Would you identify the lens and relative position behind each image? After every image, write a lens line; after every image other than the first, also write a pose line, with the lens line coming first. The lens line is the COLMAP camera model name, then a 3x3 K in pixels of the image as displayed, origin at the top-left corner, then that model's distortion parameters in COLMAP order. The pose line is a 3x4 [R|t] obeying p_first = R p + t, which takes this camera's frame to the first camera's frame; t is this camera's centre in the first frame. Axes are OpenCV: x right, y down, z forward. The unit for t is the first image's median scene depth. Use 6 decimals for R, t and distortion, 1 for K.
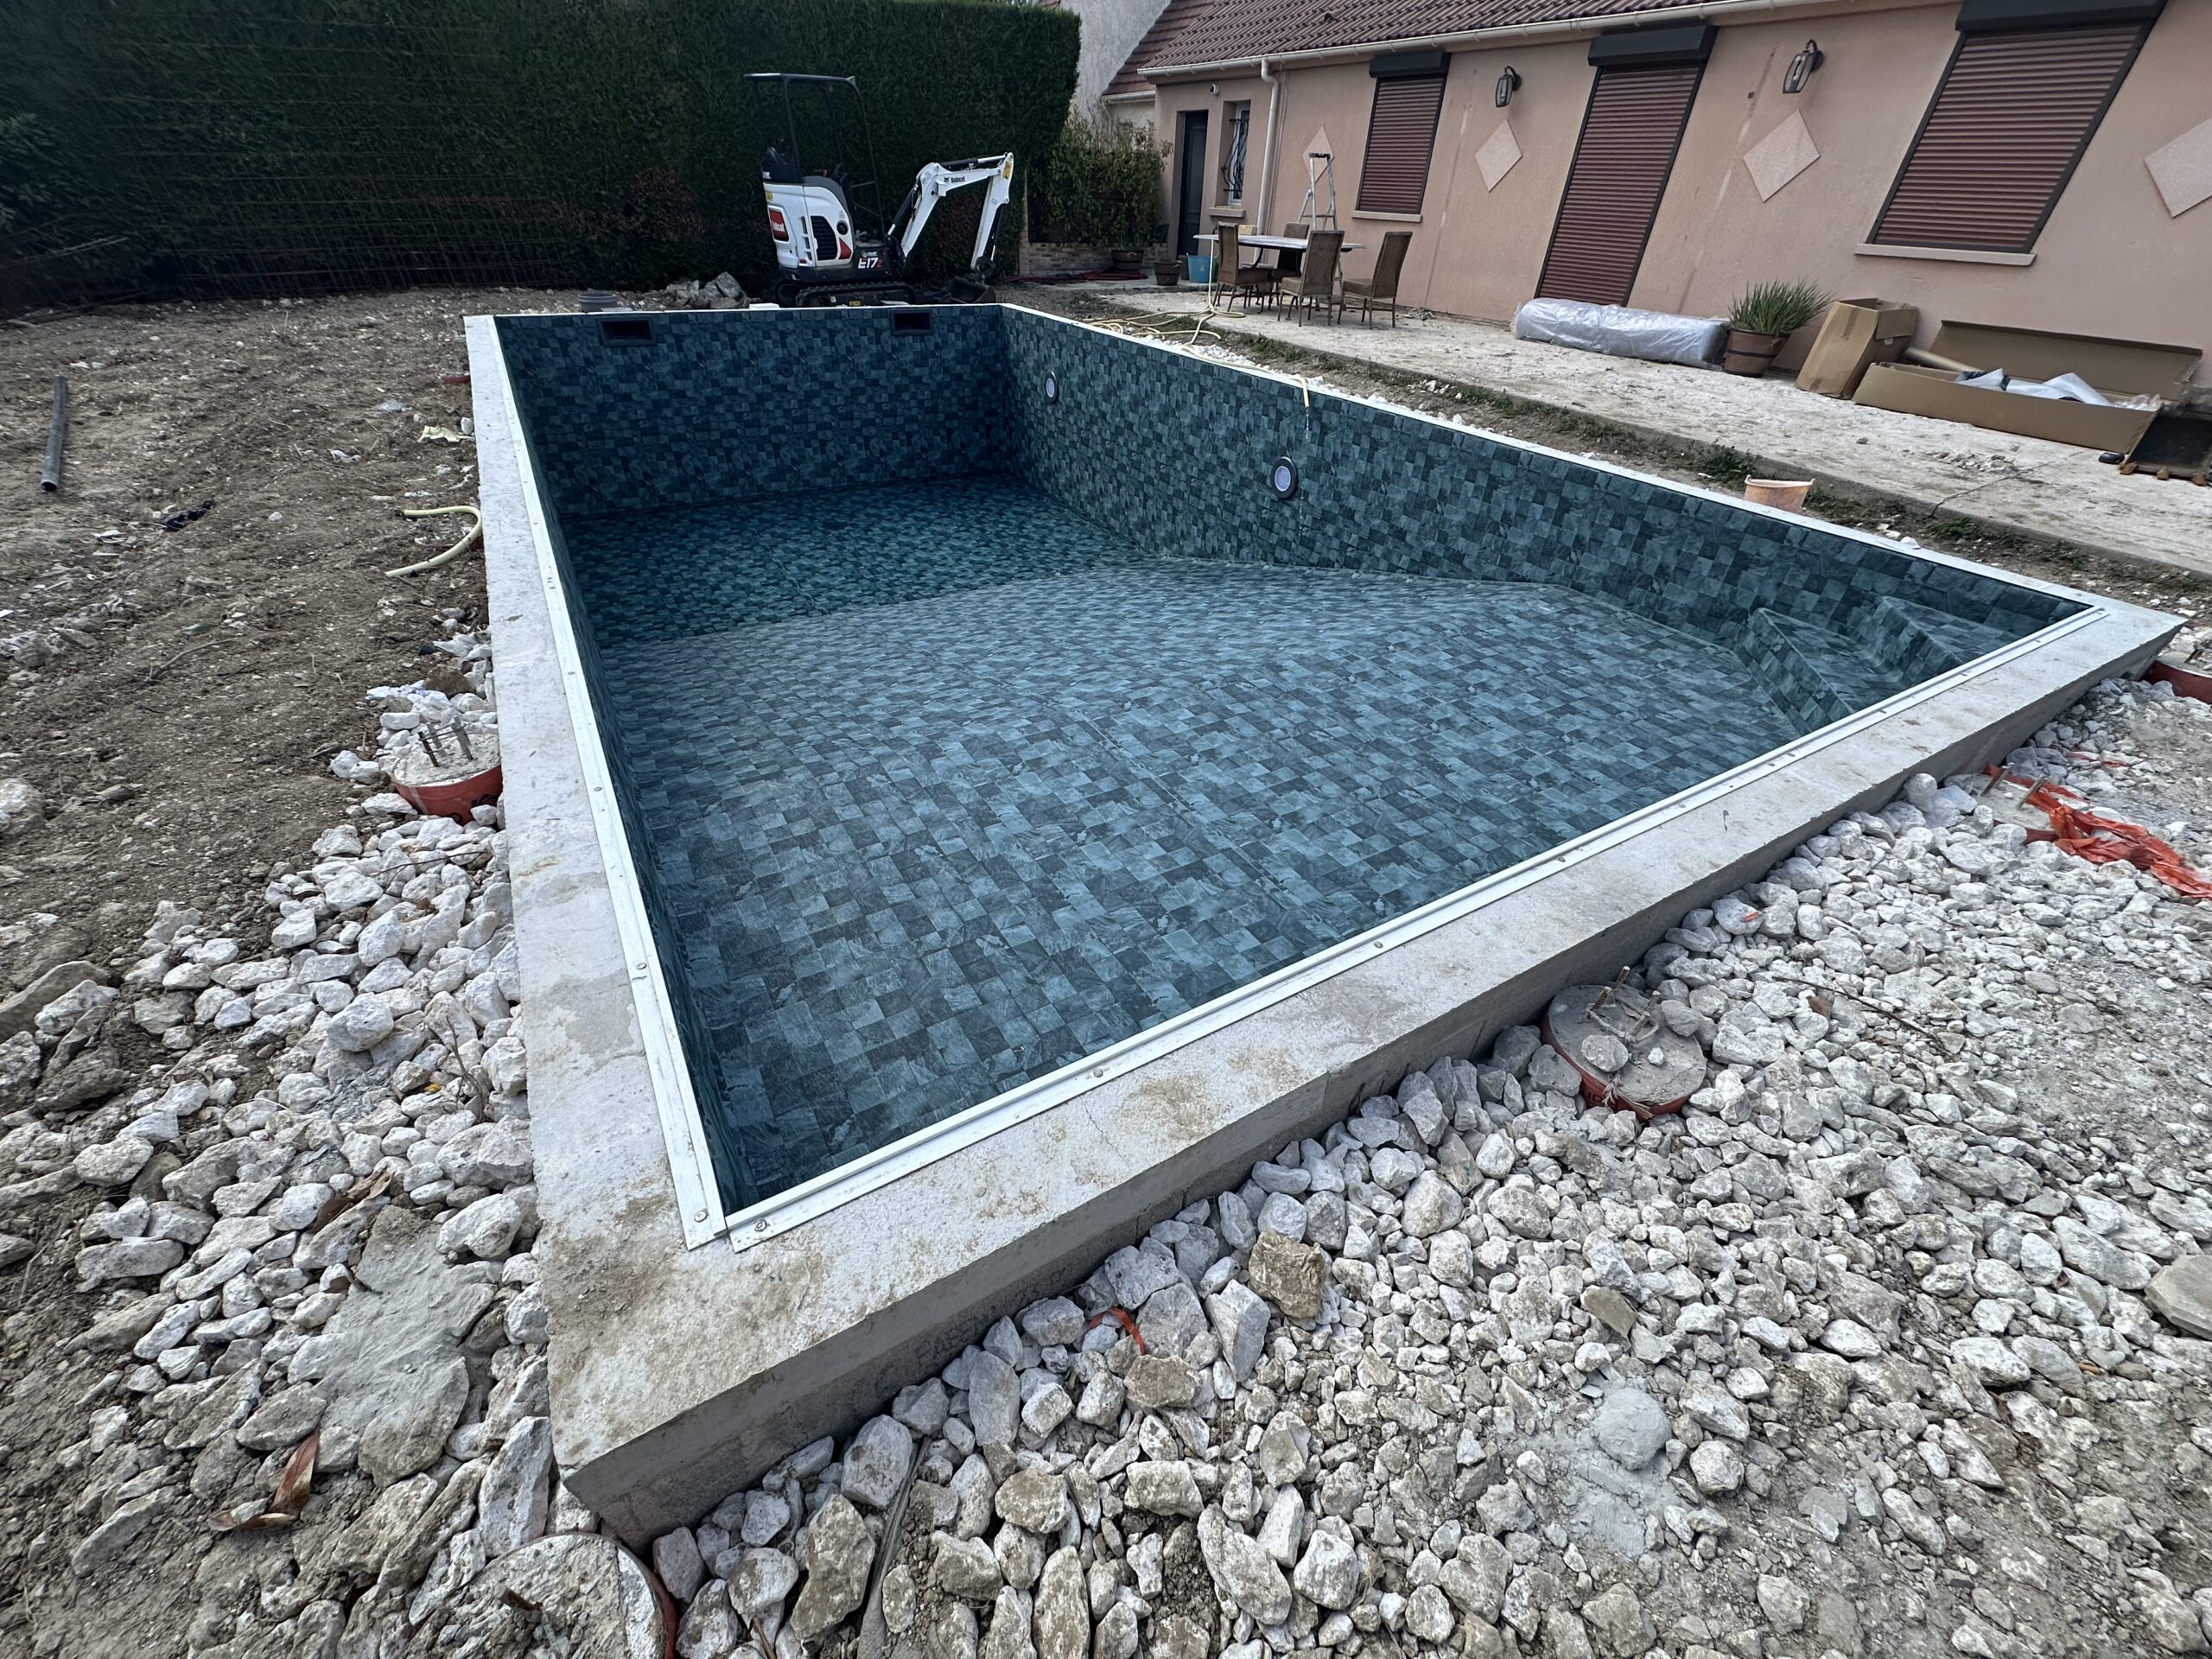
lens RADIAL K [[885.3, 0, 1106.0], [0, 885.3, 829.5], [0, 0, 1]] dist [-0.000023, 0.001055]
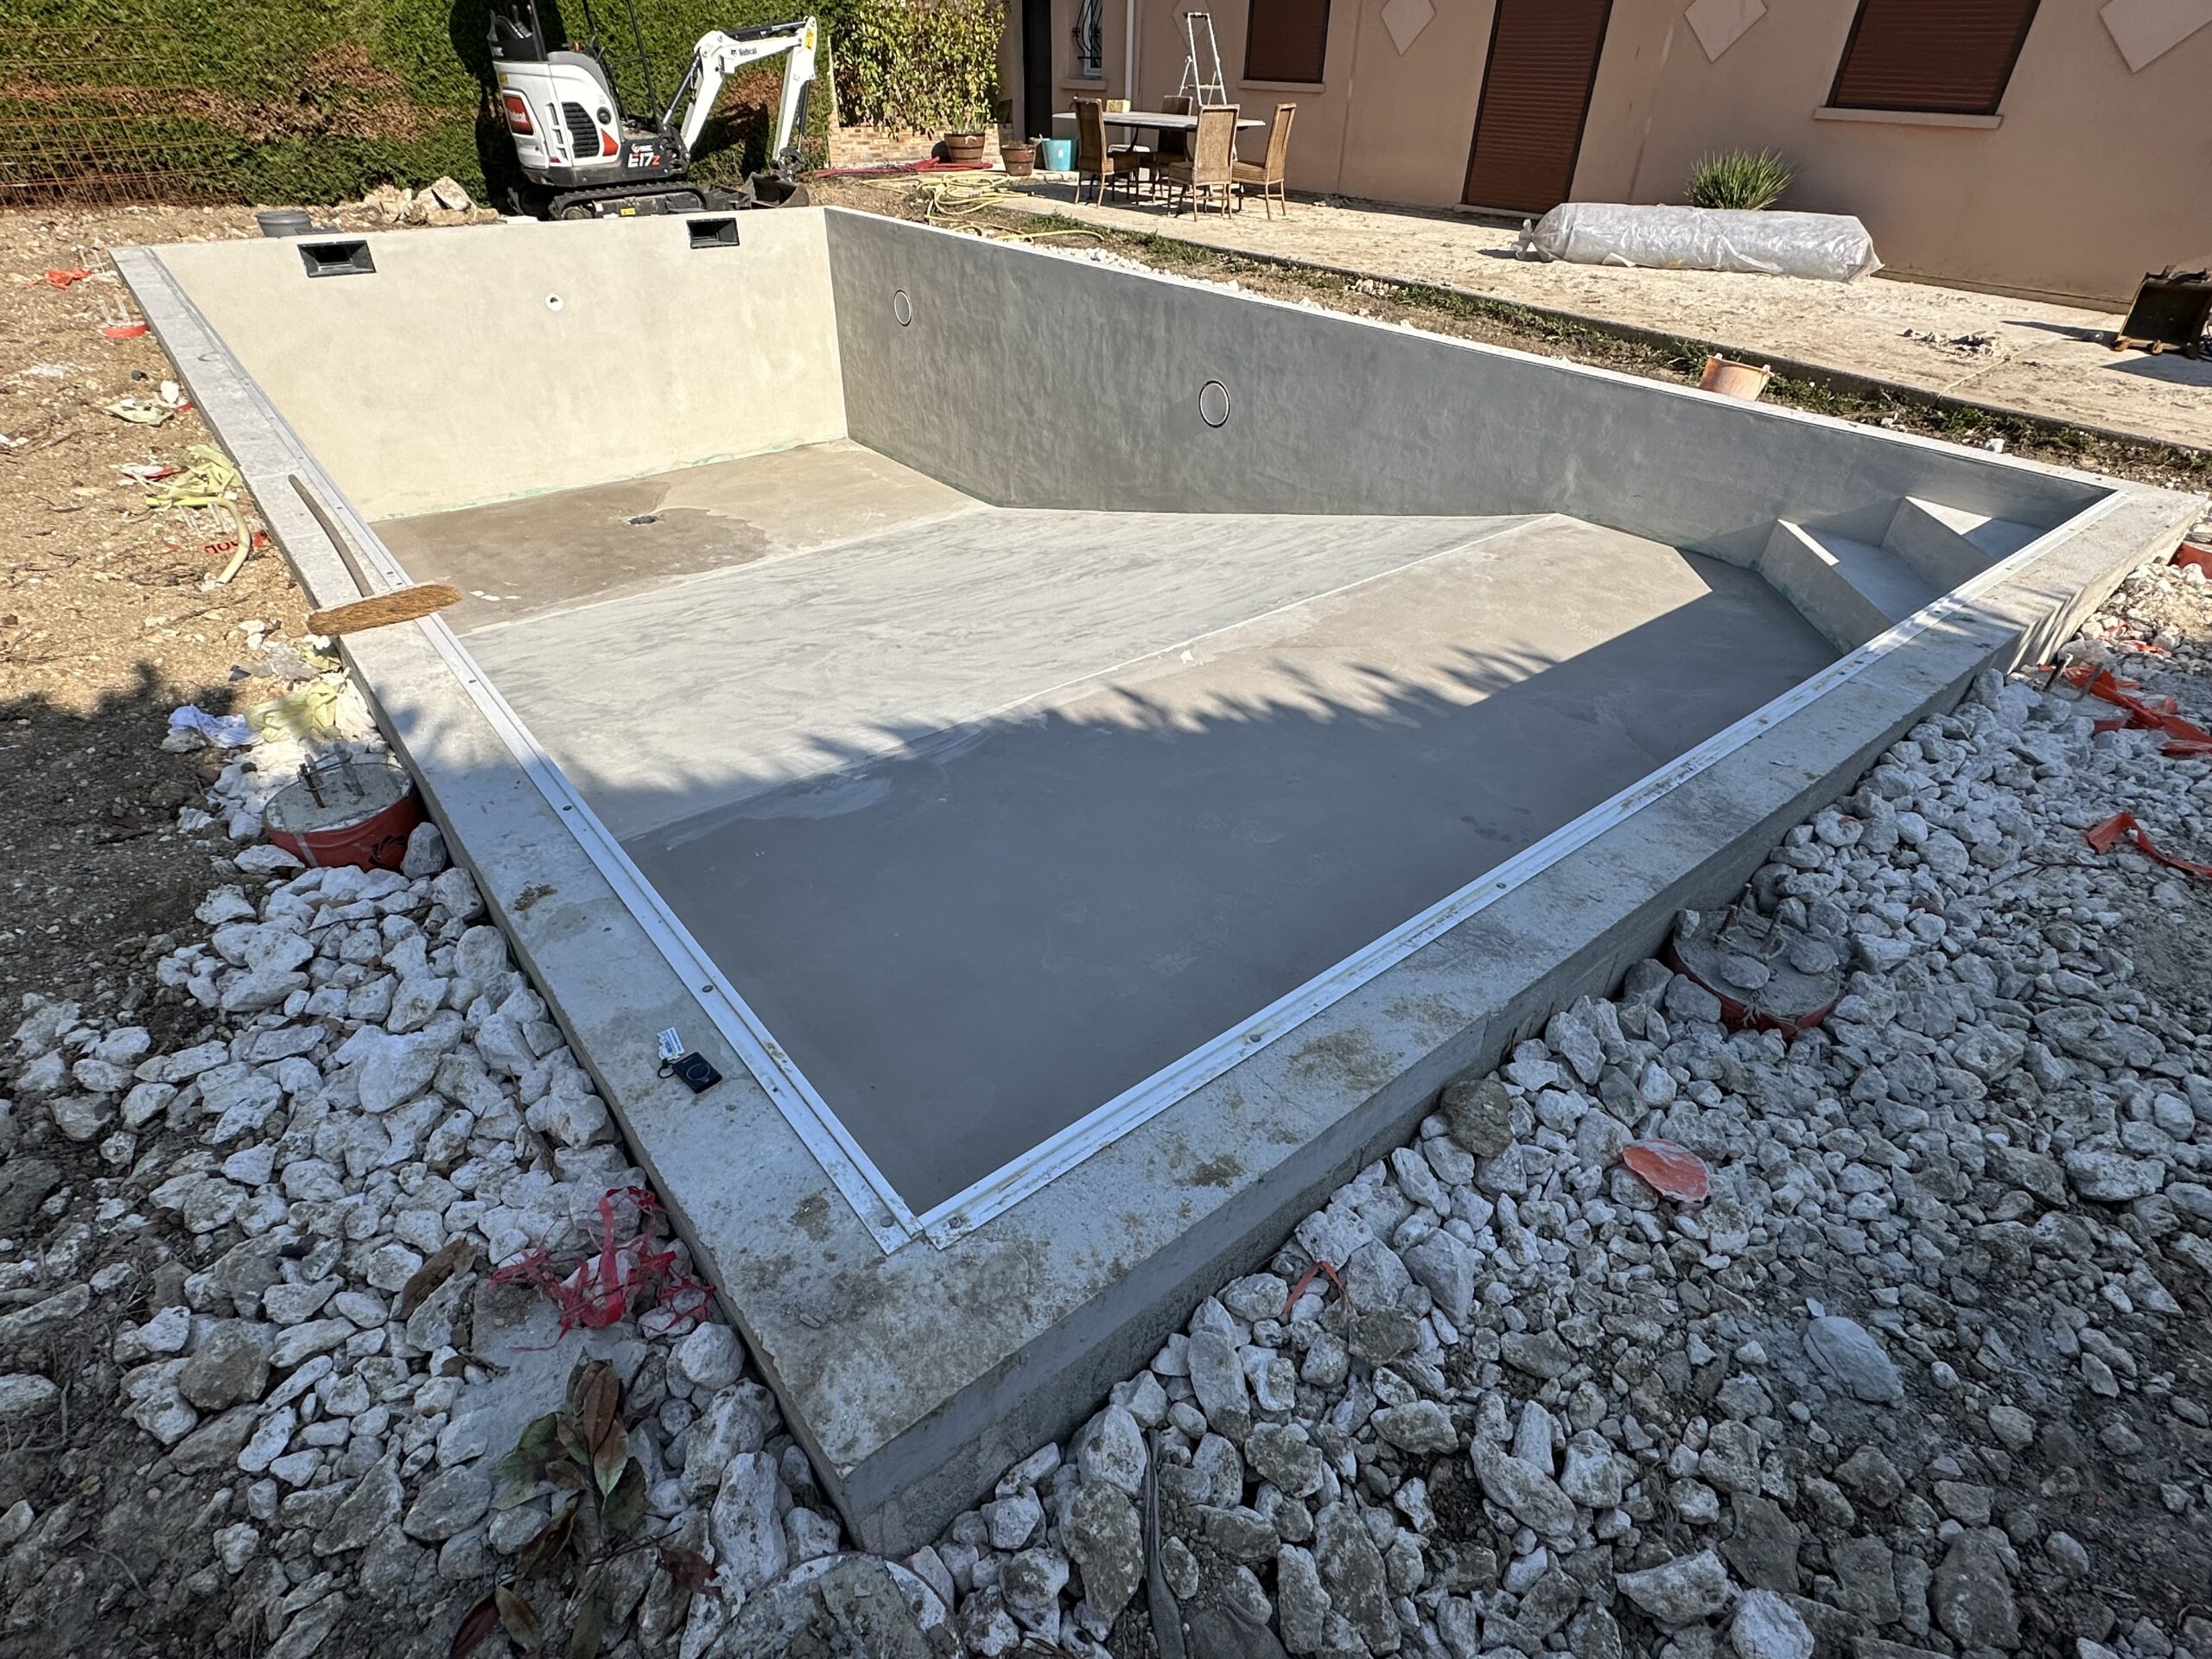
lens RADIAL K [[1144.0, 0, 1104.5], [0, 1144.0, 840.1], [0, 0, 1]] dist [0.005847, -0.002009]
pose [[0.988760, -0.096632, 0.114088, -0.242930], [0.099272, 0.994903, -0.017672, 0.064768], [-0.111799, 0.028799, 0.993313, -0.152553]]
